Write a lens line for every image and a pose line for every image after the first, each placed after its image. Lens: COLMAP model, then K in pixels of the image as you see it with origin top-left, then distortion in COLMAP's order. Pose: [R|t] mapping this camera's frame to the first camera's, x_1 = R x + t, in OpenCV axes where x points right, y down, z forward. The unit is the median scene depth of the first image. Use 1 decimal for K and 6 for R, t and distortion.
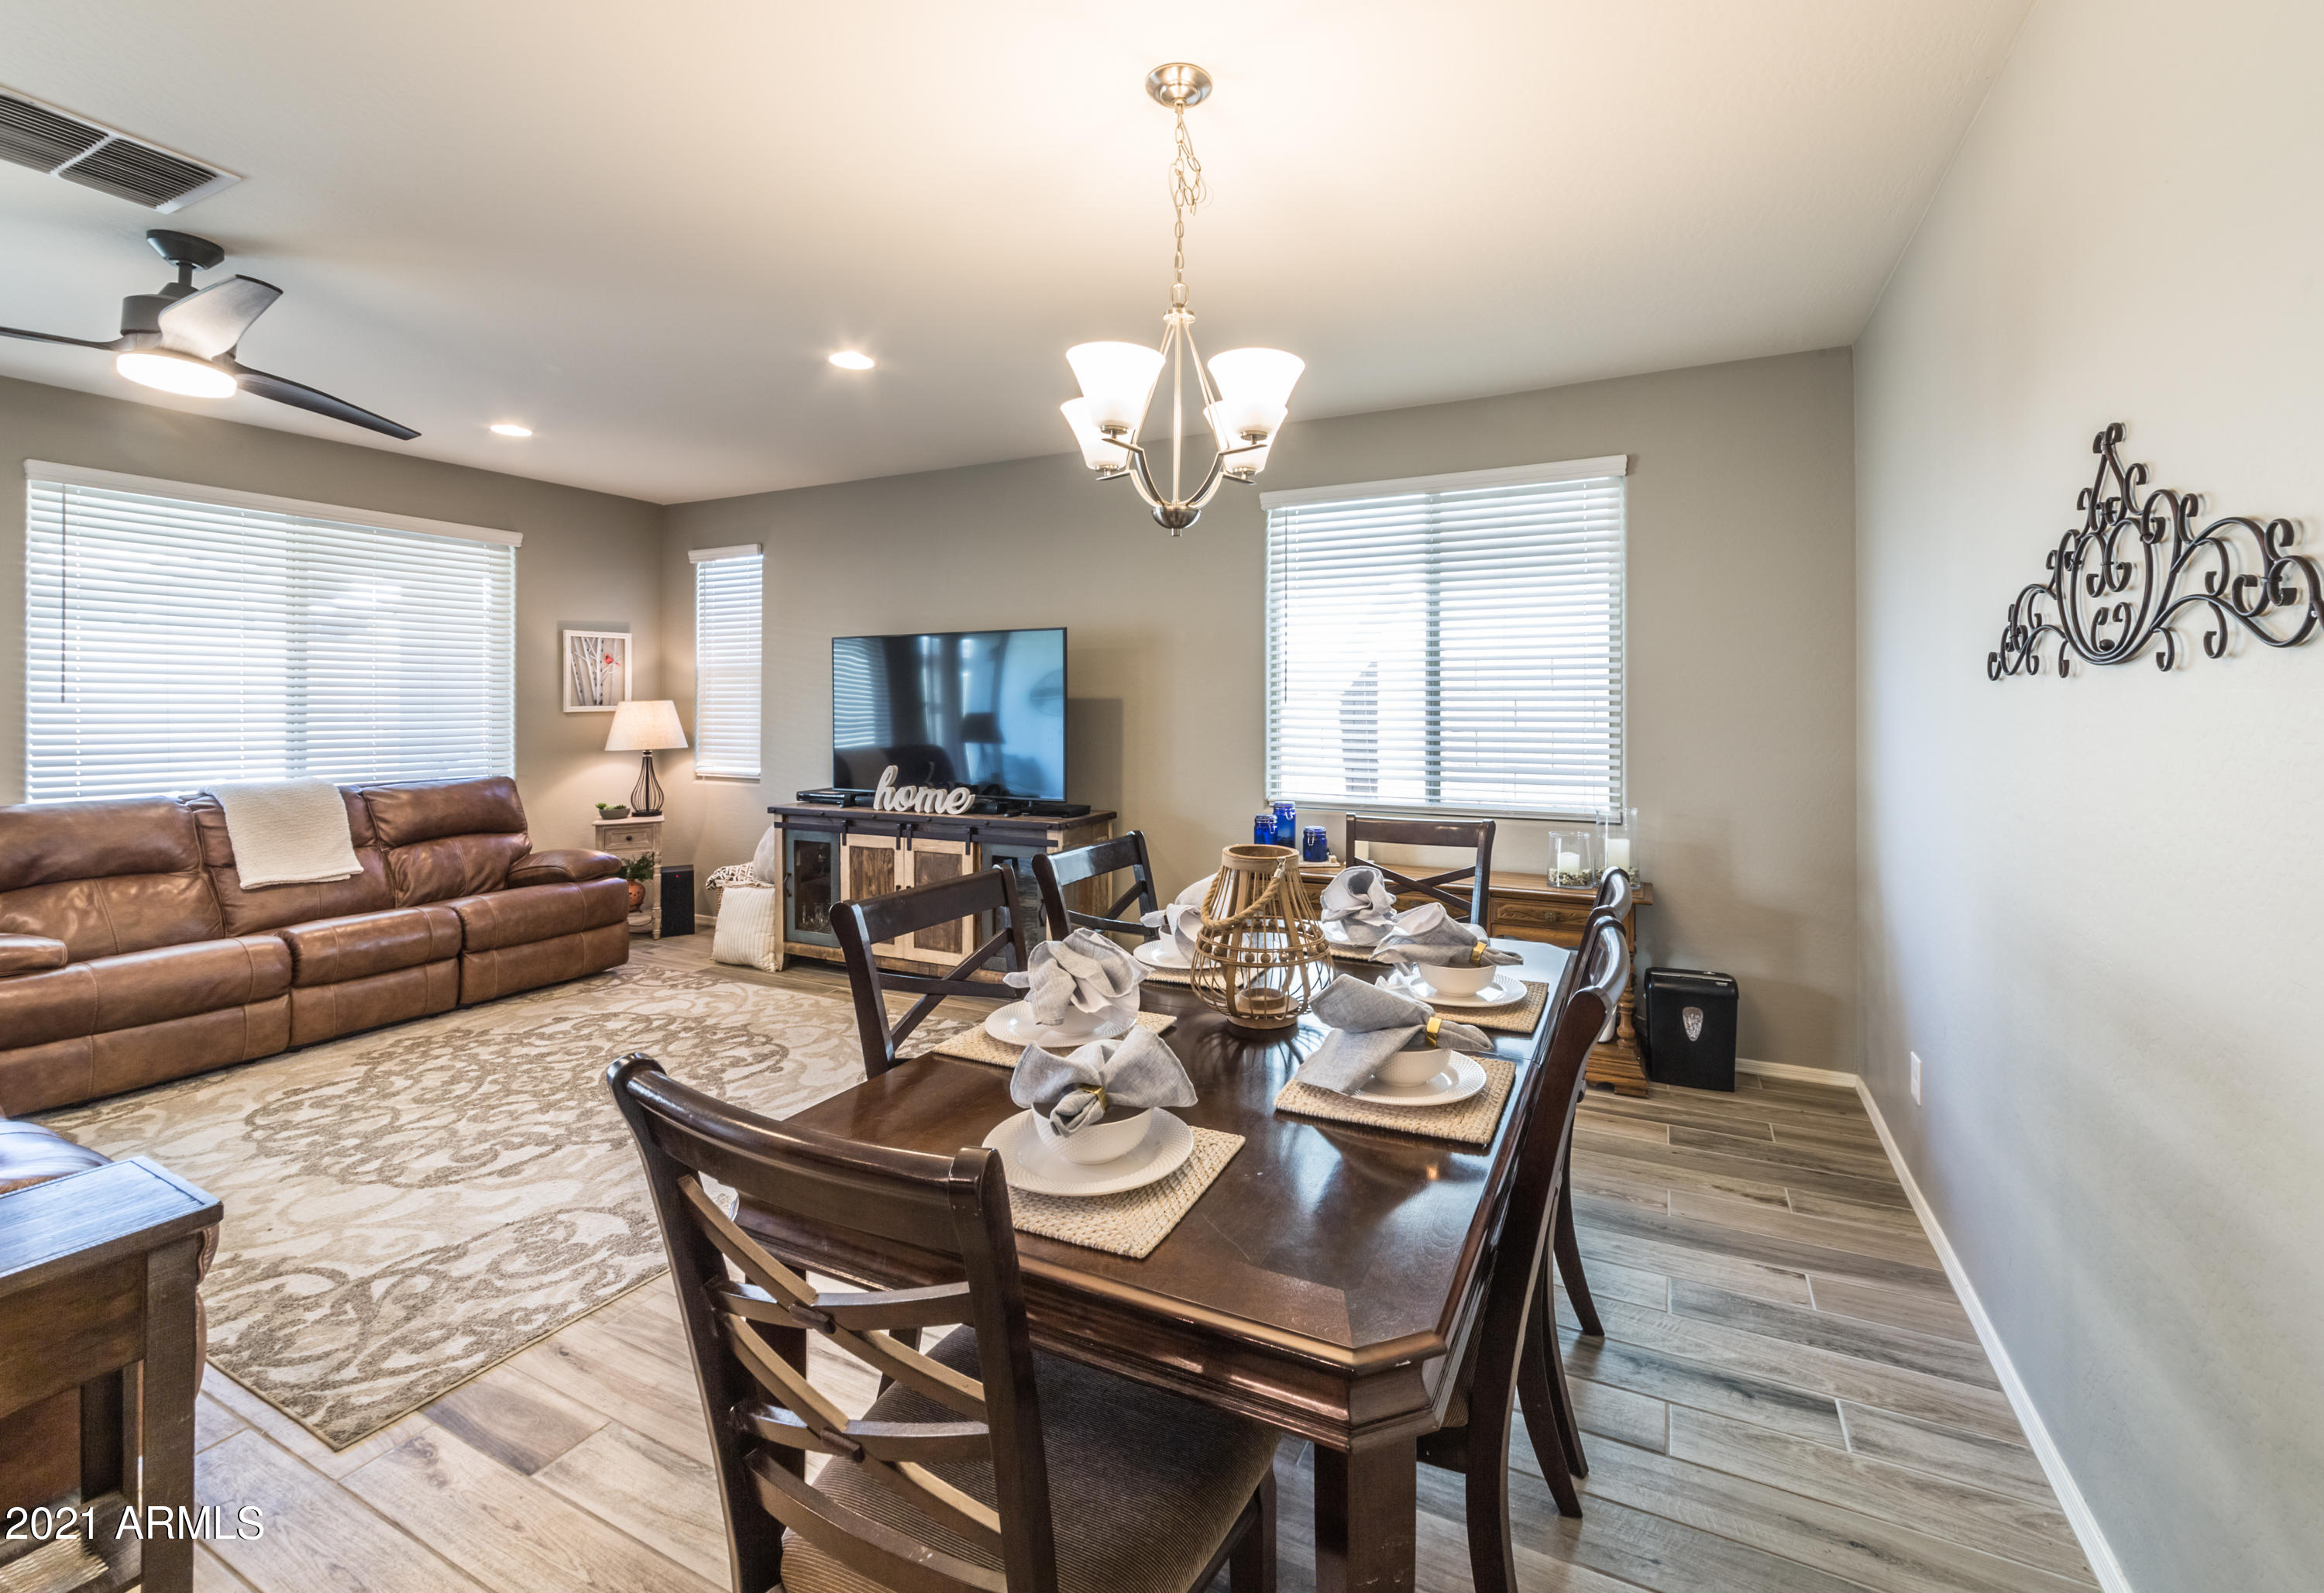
lens RADIAL K [[940.7, 0, 1245.5], [0, 940.7, 707.4], [0, 0, 1]] dist [-0.017120, 0.002778]
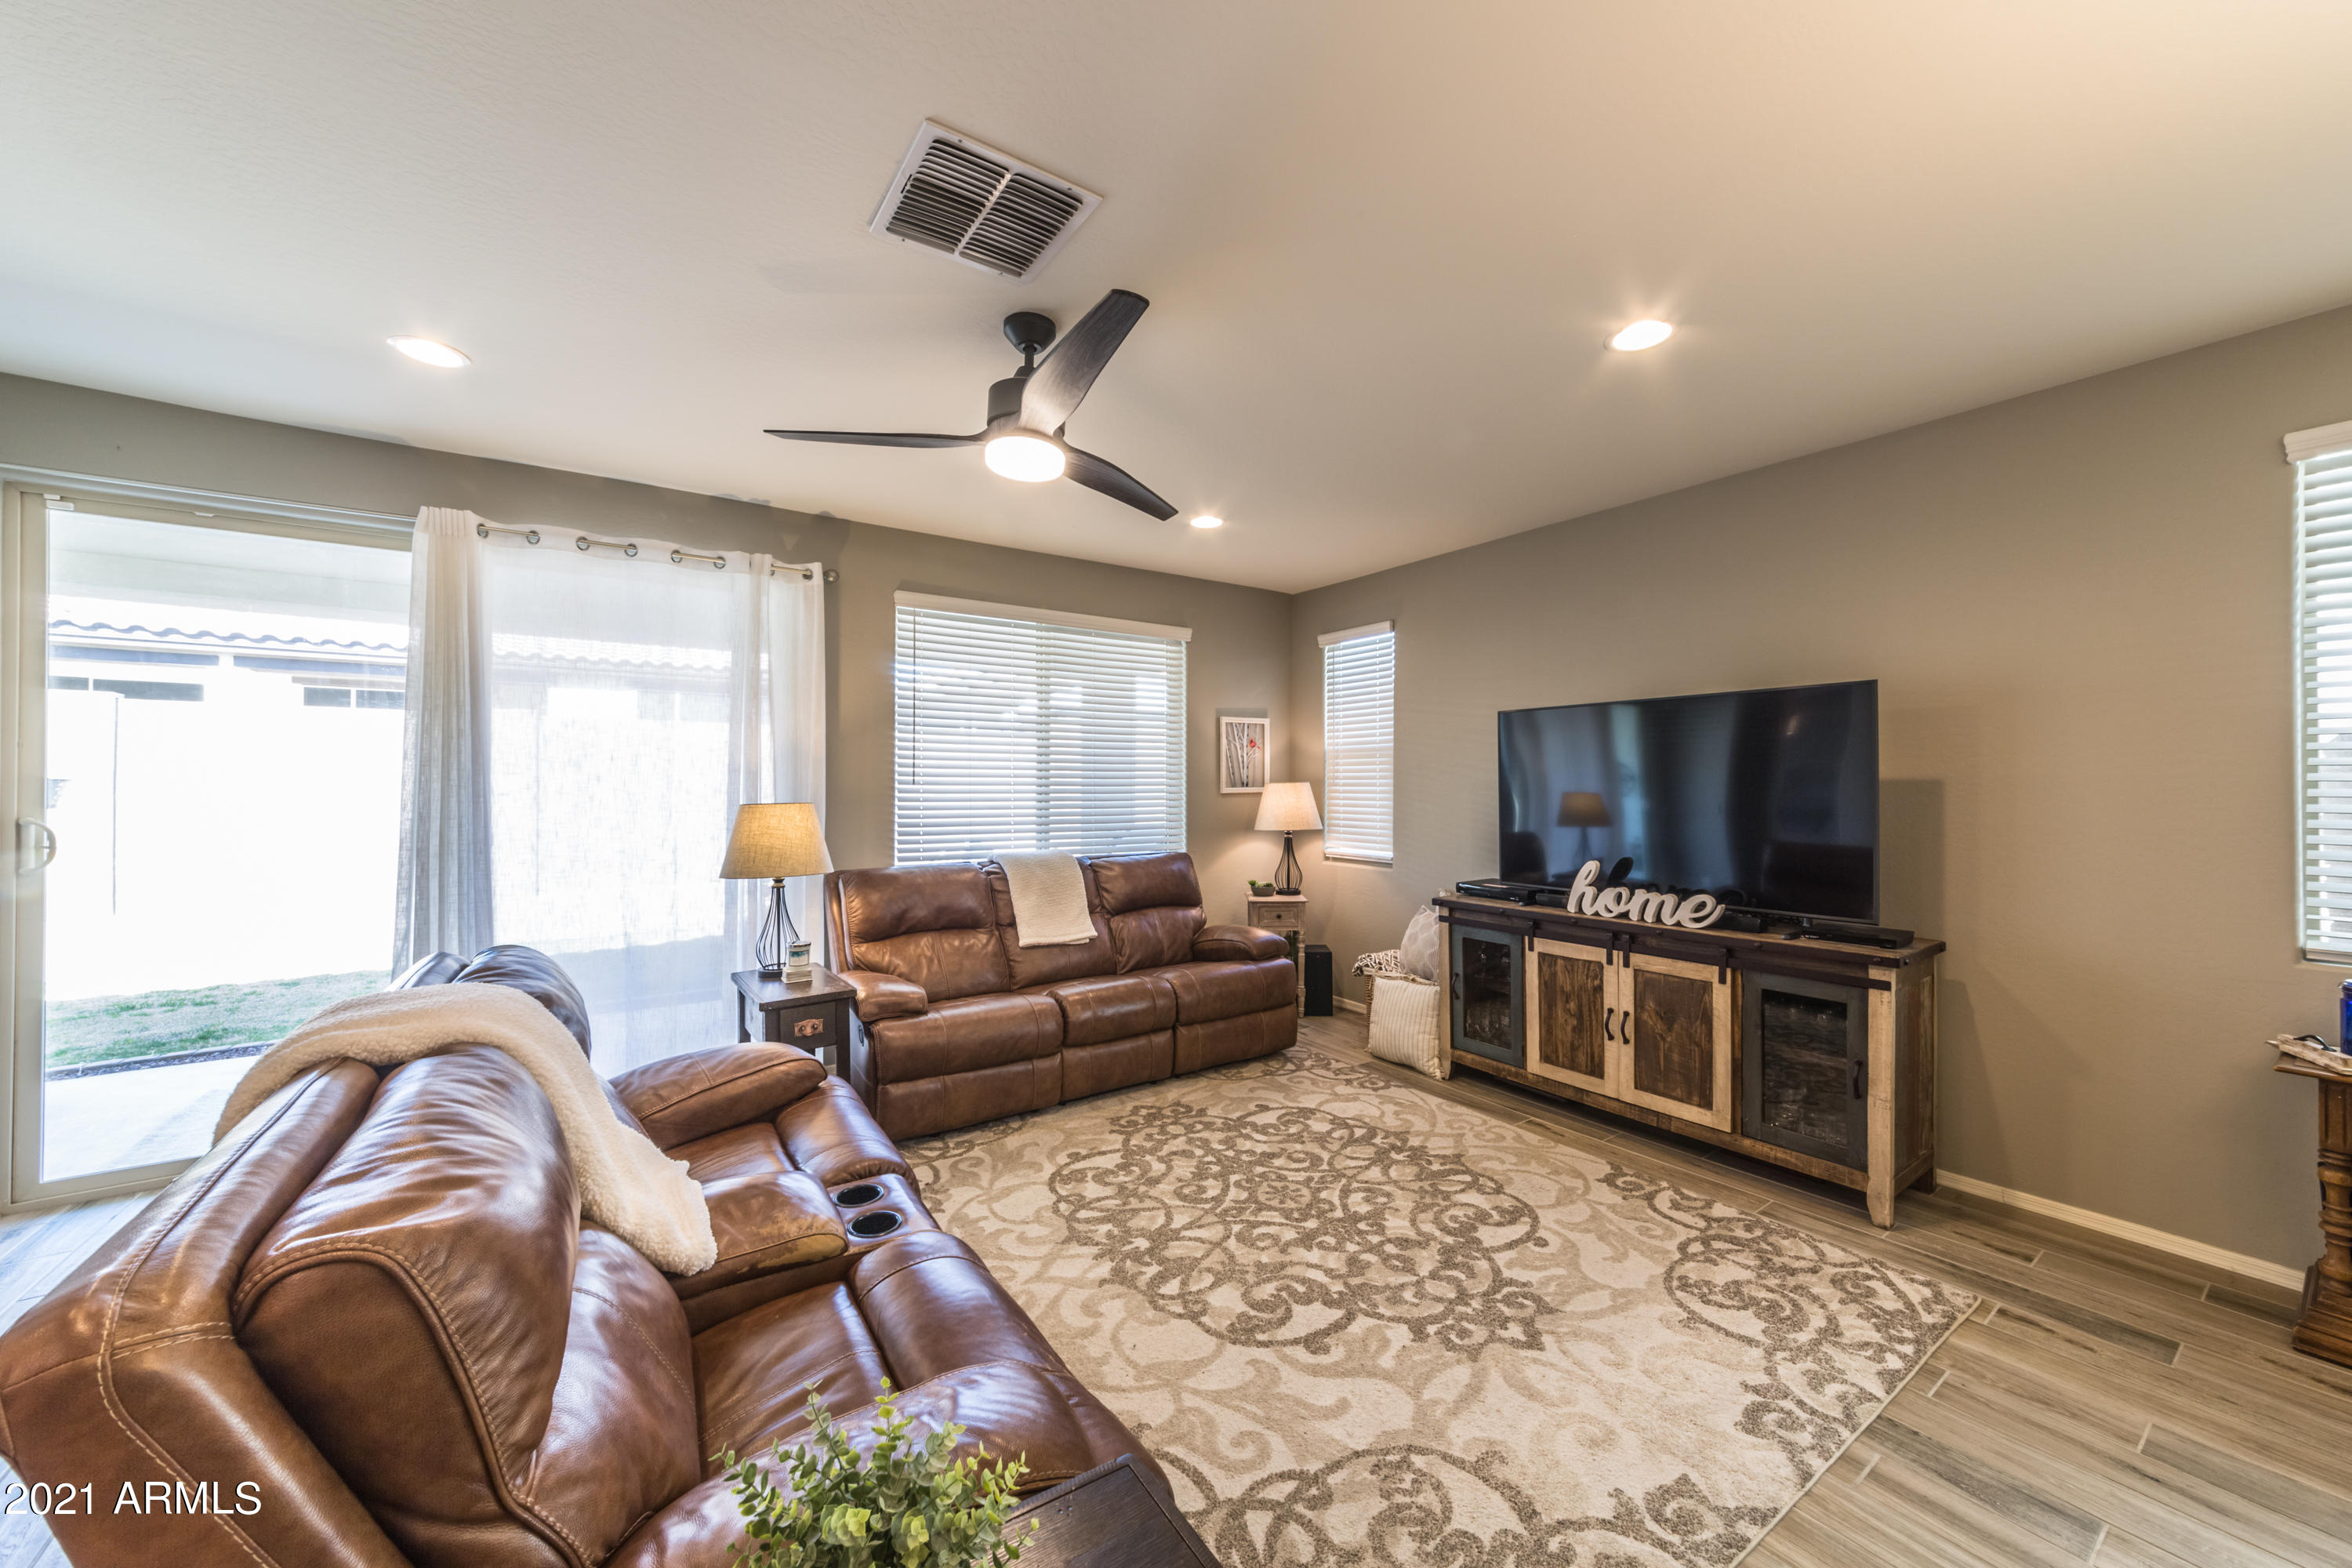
lens RADIAL K [[838.9, 0, 1190.4], [0, 838.9, 787.6], [0, 0, 1]] dist [-0.010584, 0.004351]
pose [[0.857776, 0.004217, -0.514007, -0.332734], [-0.005145, 0.999987, -0.000383, -0.001236], [0.513999, 0.002973, 0.857786, 0.194437]]
